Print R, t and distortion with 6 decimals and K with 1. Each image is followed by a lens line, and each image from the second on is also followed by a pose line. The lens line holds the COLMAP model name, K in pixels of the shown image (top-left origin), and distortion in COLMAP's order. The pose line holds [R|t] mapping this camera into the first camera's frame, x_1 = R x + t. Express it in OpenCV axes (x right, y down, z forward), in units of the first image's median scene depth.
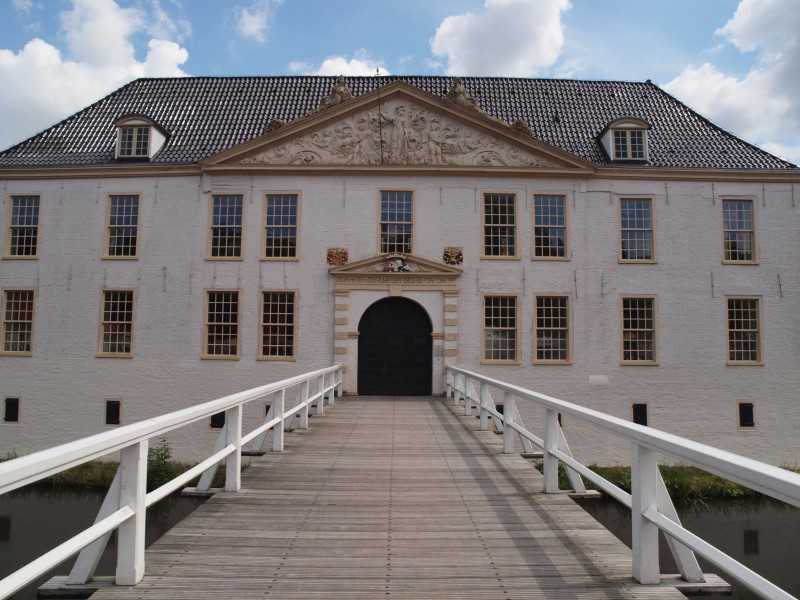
lens RADIAL K [[563.4, 0, 399.5], [0, 563.4, 301.5], [0, 0, 1]] dist [-0.130307, 0.107172]
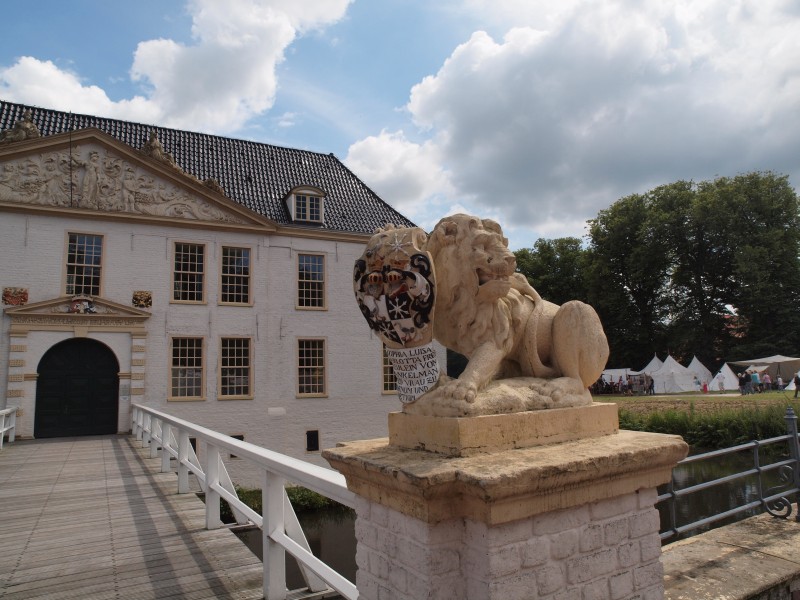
lens RADIAL K [[563.4, 0, 399.5], [0, 563.4, 301.5], [0, 0, 1]] dist [-0.130307, 0.107172]
pose [[0.879244, 0.030581, 0.475389, 0.028632], [0.000639, 0.997861, -0.065373, -0.009095], [-0.476371, 0.057782, 0.877344, -0.137794]]
